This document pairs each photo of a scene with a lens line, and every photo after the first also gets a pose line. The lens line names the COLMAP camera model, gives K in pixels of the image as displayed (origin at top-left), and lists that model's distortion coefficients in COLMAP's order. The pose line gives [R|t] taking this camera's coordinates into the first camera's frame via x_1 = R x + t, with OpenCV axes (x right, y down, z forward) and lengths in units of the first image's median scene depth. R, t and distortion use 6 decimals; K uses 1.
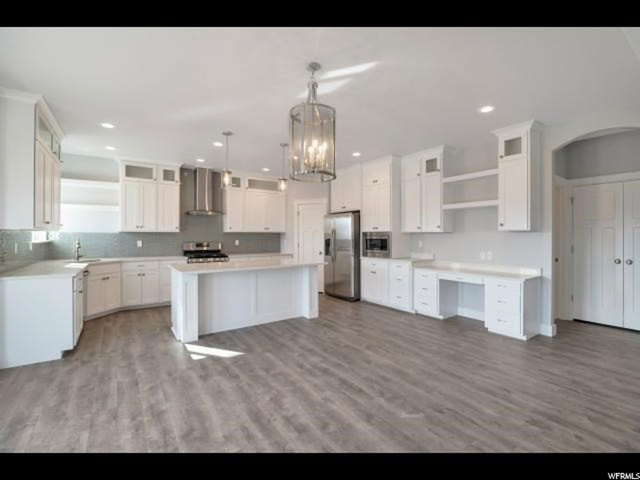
lens RADIAL K [[292.1, 0, 323.4], [0, 292.1, 236.7], [0, 0, 1]] dist [-0.004245, -0.001518]
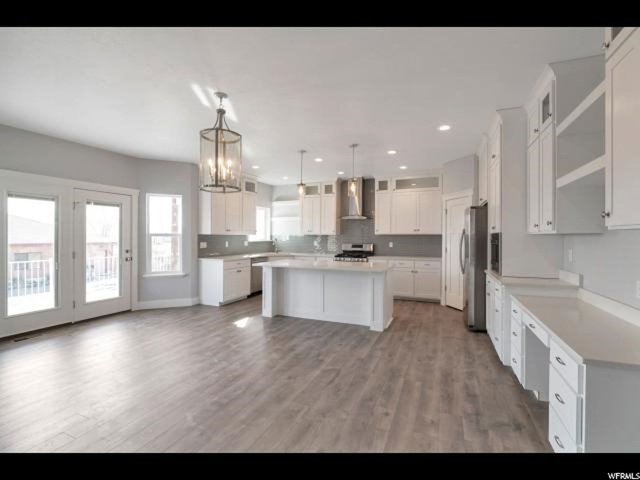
lens RADIAL K [[292.1, 0, 321.7], [0, 292.1, 239.2], [0, 0, 1]] dist [-0.004245, -0.001518]
pose [[0.528472, 0.009425, -0.848898, 0.573988], [-0.005010, 0.999956, 0.007984, -0.007766], [0.848936, 0.000034, 0.528496, 0.351077]]
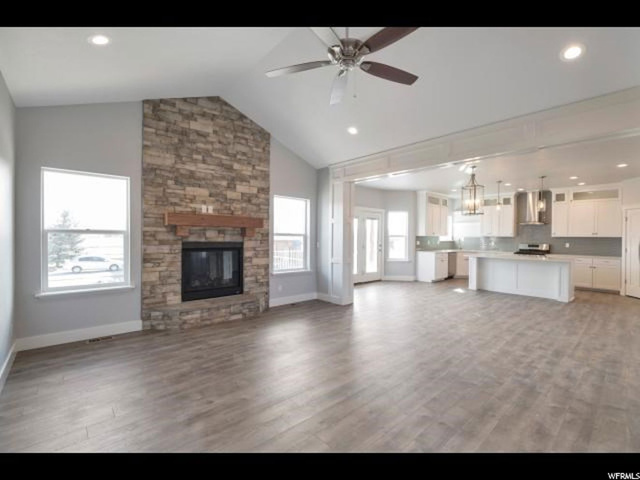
lens RADIAL K [[292.1, 0, 323.1], [0, 292.1, 236.0], [0, 0, 1]] dist [-0.004245, -0.001518]
pose [[0.136850, 0.002777, -0.990588, 1.029438], [-0.012911, 0.999916, 0.001020, -0.008728], [0.990508, 0.012650, 0.136875, -0.245998]]
